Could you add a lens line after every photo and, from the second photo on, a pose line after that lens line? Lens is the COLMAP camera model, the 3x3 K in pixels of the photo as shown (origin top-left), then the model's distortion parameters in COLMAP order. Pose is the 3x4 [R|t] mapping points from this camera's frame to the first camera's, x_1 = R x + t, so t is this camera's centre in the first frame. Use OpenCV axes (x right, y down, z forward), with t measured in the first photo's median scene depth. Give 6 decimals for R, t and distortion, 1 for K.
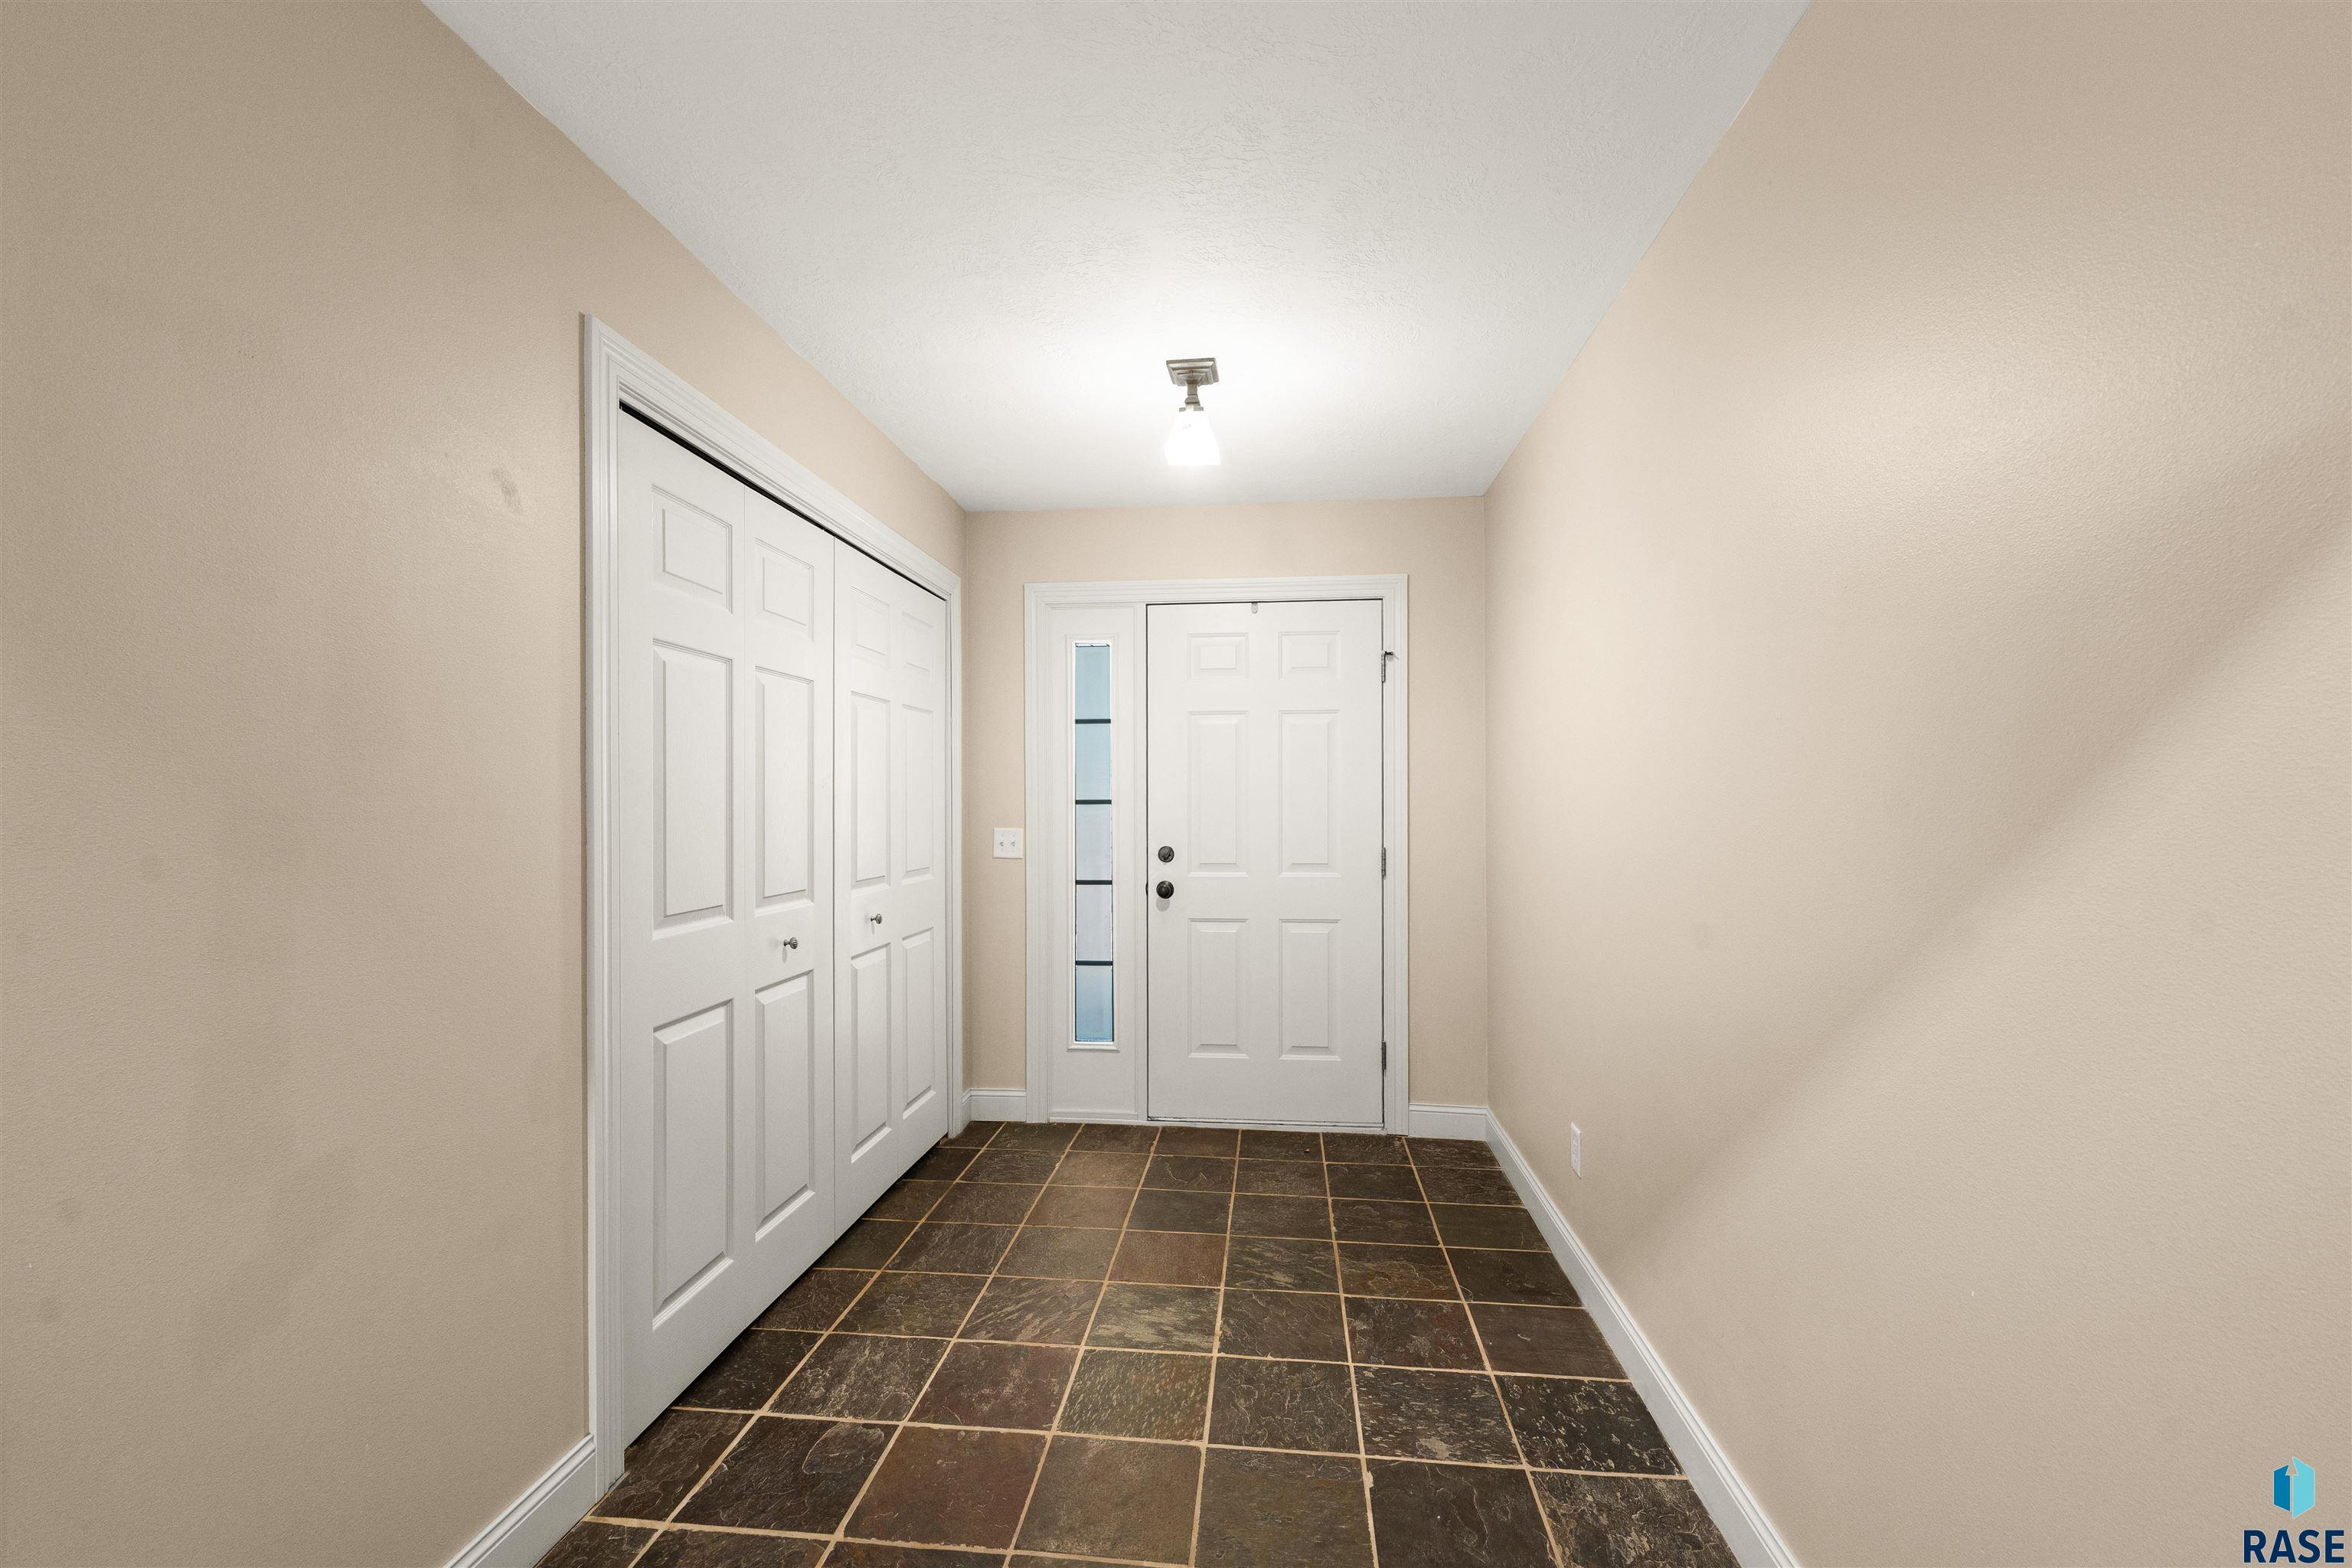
lens RADIAL K [[954.8, 0, 1175.4], [0, 954.8, 810.0], [0, 0, 1]] dist [0.002273, -0.001912]
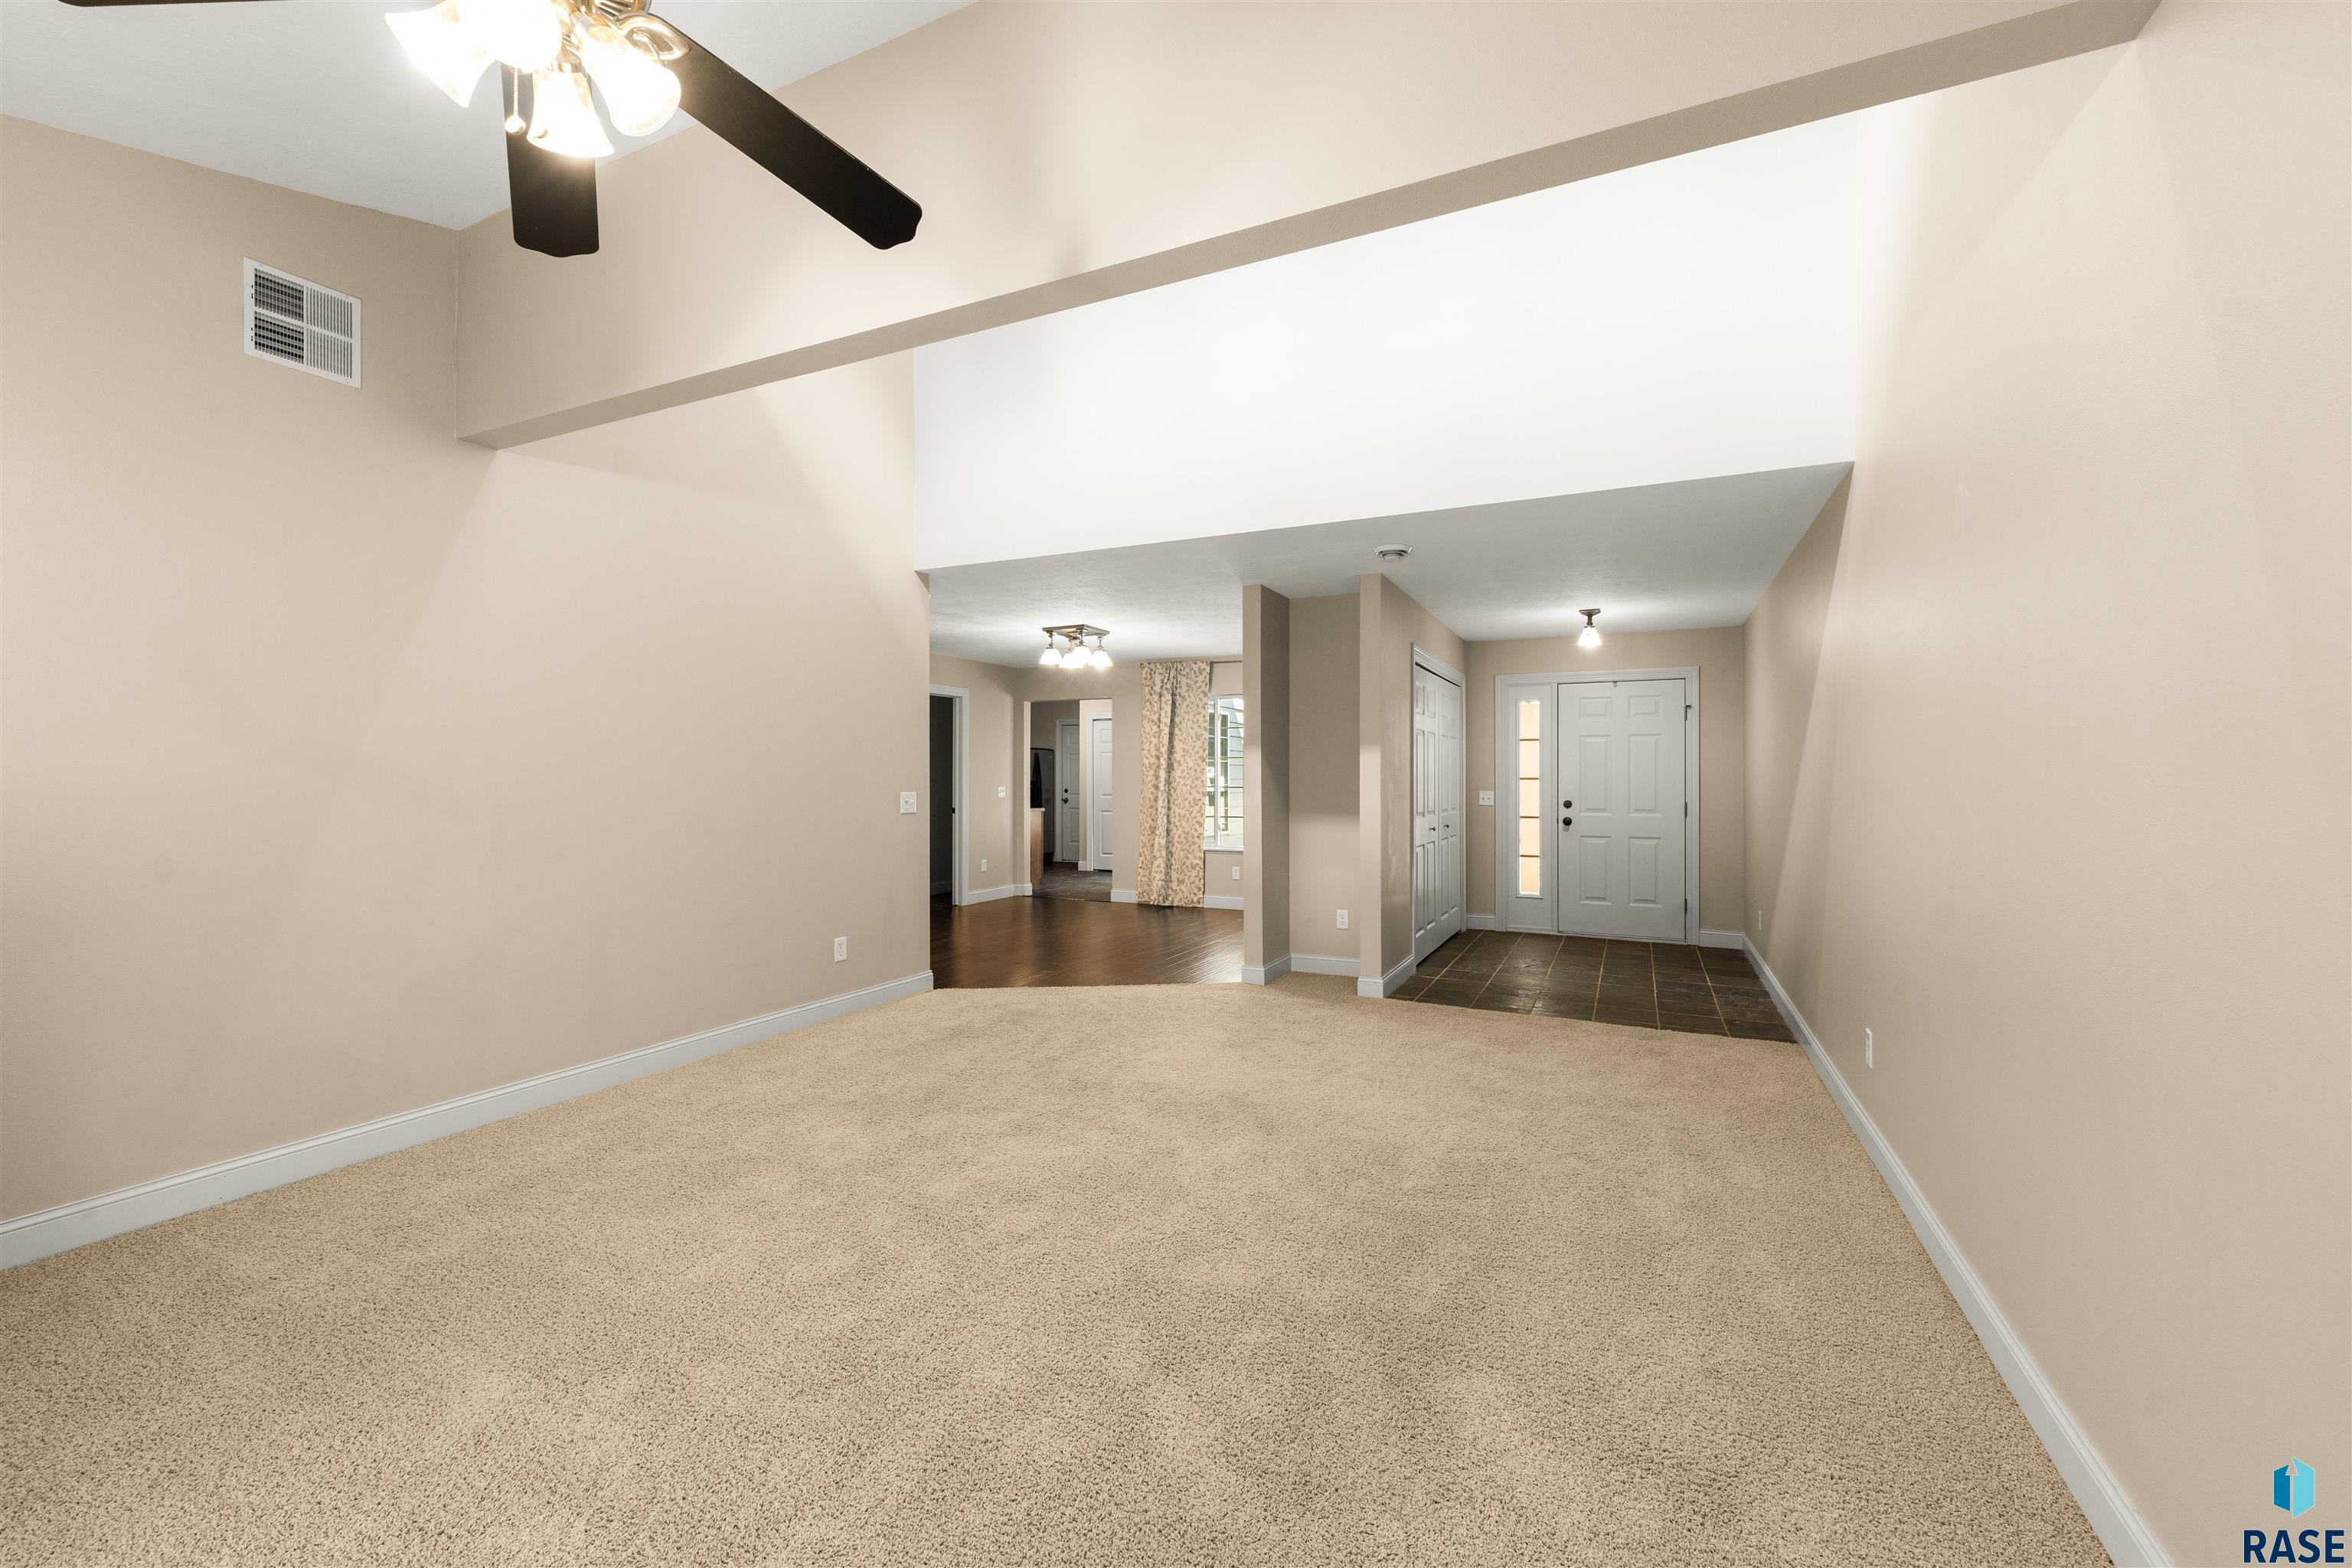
lens RADIAL K [[954.8, 0, 1160.9], [0, 954.8, 772.9], [0, 0, 1]] dist [0.002273, -0.001912]
pose [[0.937309, 0.002928, -0.348487, -0.118158], [-0.008278, 0.999870, -0.013865, 0.014206], [0.348401, 0.015881, 0.937211, -1.279889]]
